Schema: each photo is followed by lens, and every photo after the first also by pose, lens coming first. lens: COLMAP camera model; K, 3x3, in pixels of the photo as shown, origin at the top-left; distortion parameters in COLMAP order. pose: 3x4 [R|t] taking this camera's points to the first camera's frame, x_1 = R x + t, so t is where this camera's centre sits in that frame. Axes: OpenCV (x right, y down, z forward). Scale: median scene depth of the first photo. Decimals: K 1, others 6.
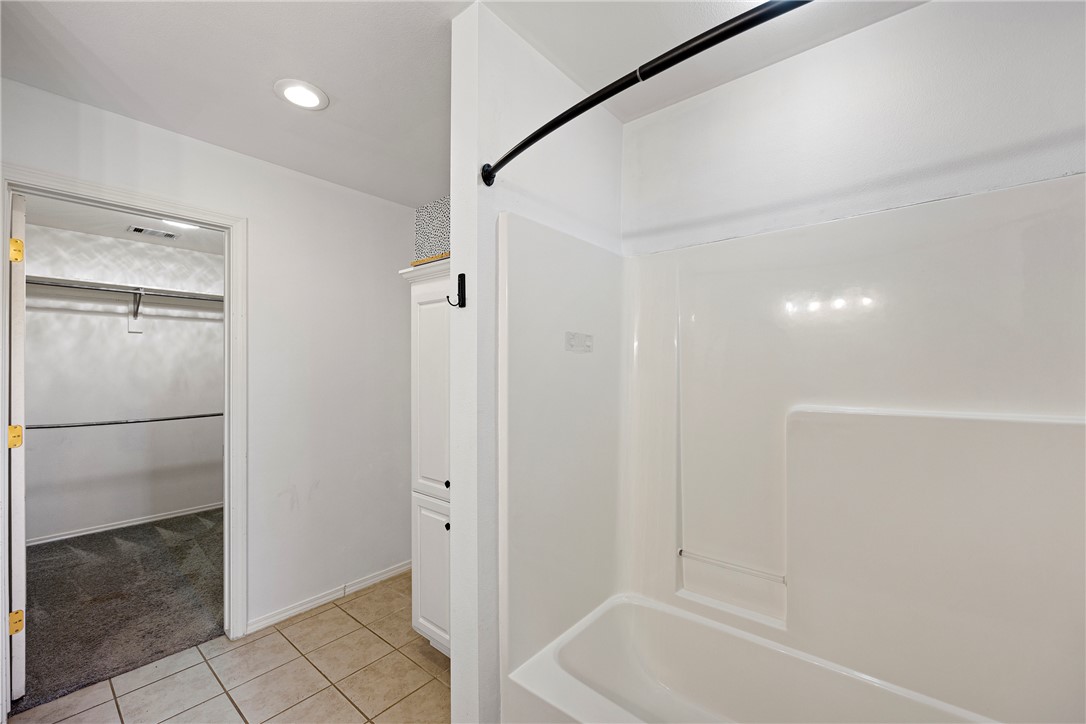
lens RADIAL K [[439.9, 0, 540.2], [0, 439.9, 365.9], [0, 0, 1]] dist [-0.002226, 0.000105]
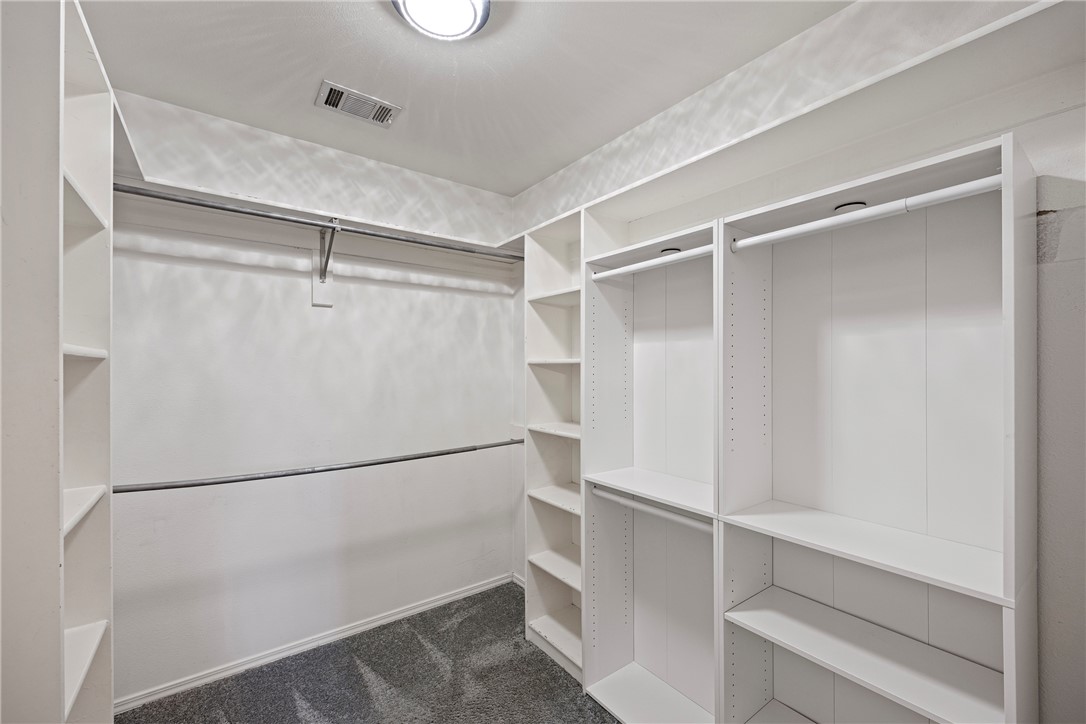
lens RADIAL K [[439.9, 0, 545.2], [0, 439.9, 364.9], [0, 0, 1]] dist [-0.002226, 0.000105]
pose [[0.974123, -0.002553, -0.226005, -0.517387], [0.001732, 0.999991, -0.003830, 0.003453], [0.226012, 0.003339, 0.974119, 0.515443]]
